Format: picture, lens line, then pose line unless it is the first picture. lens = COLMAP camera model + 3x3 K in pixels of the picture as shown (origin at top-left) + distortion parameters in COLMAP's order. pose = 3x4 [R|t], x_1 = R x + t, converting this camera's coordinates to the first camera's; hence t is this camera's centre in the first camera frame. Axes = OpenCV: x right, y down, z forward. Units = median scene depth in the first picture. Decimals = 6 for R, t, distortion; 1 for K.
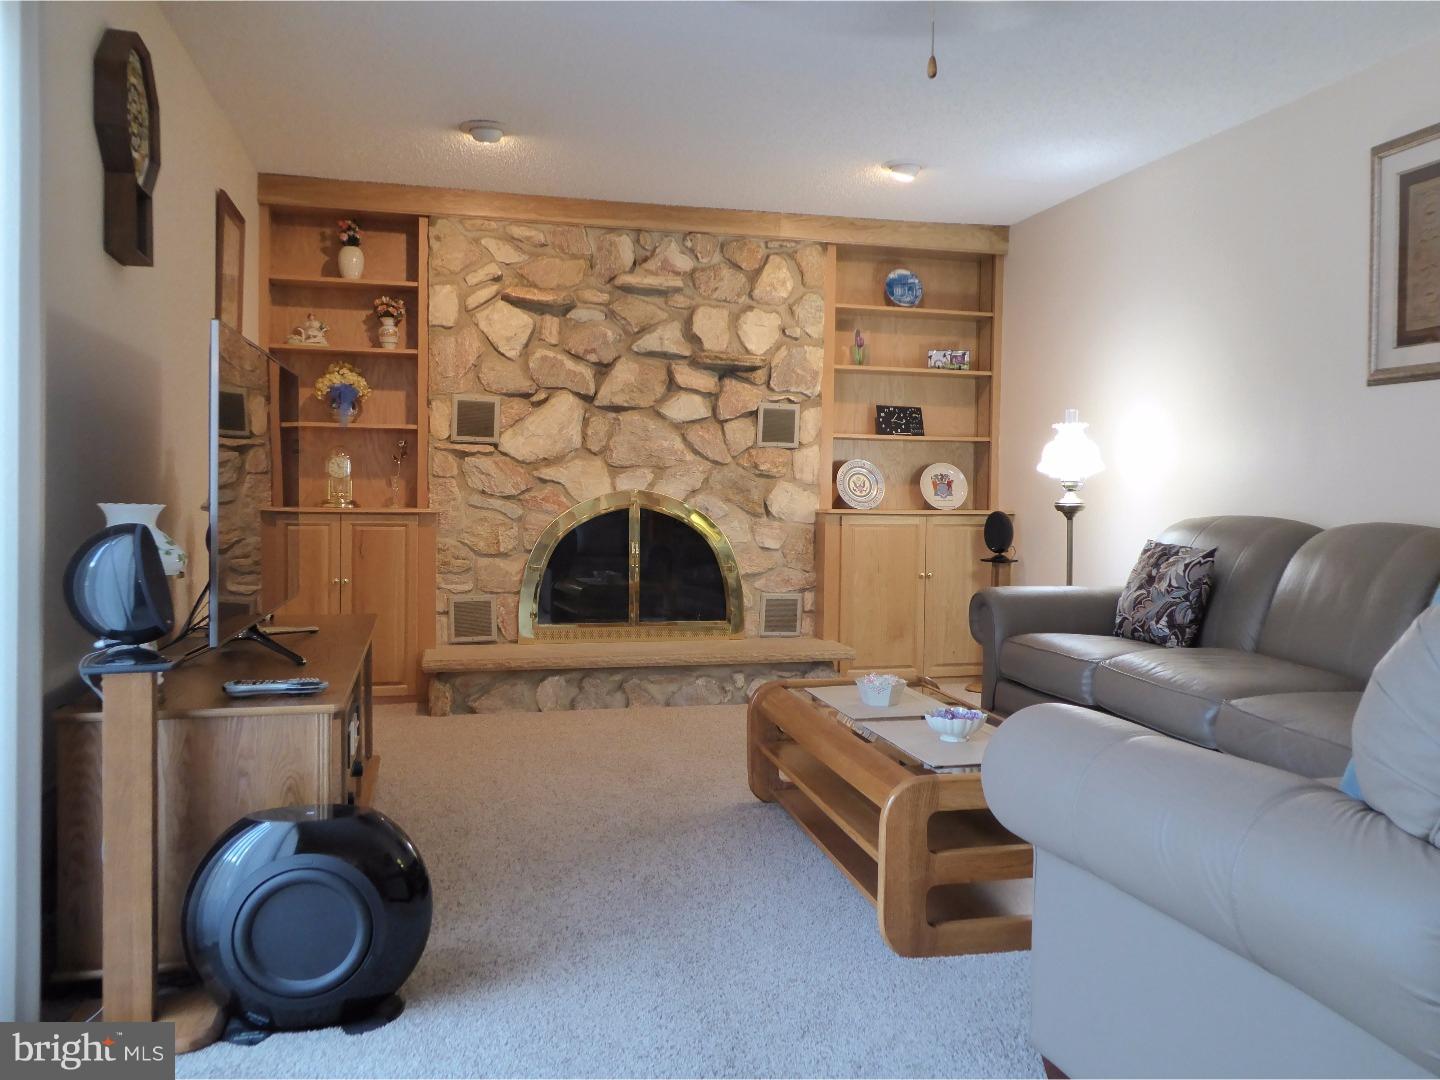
lens RADIAL K [[1119.3, 0, 726.4], [0, 1119.3, 531.6], [0, 0, 1]] dist [-0.014317, 0.019606]
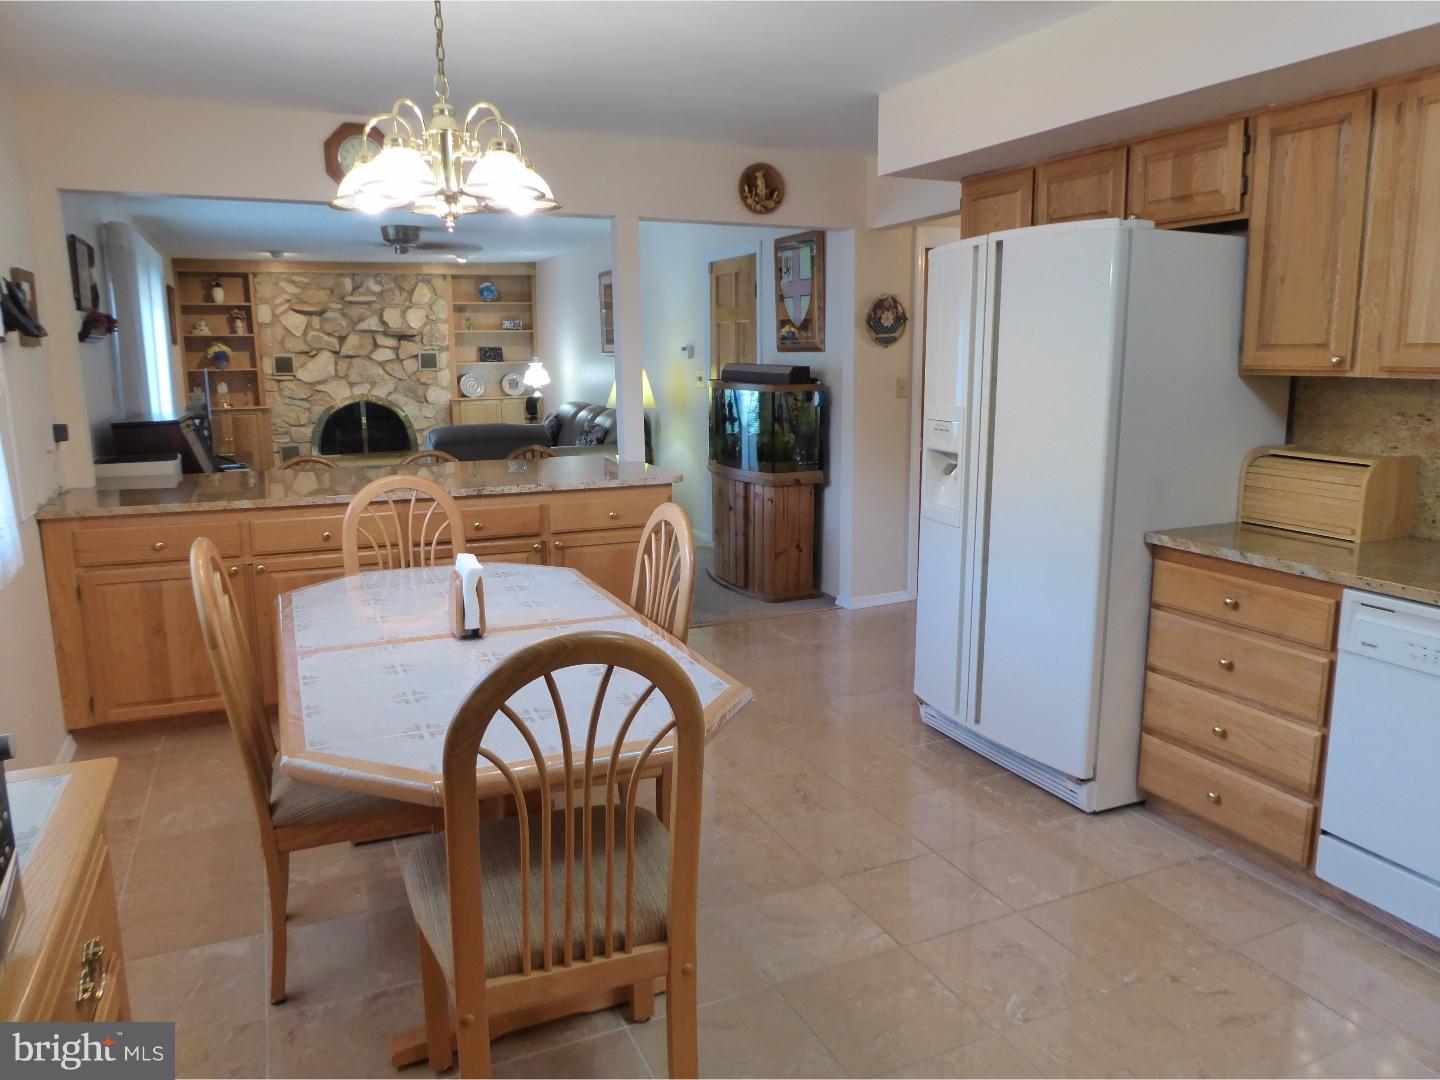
lens RADIAL K [[1020.6, 0, 715.8], [0, 1020.6, 536.0], [0, 0, 1]] dist [-0.031647, 0.020042]
pose [[0.985393, -0.056366, 0.160697, 0.276688], [0.031930, 0.988053, 0.150773, -0.040281], [-0.167275, -0.143440, 0.975420, -1.152997]]
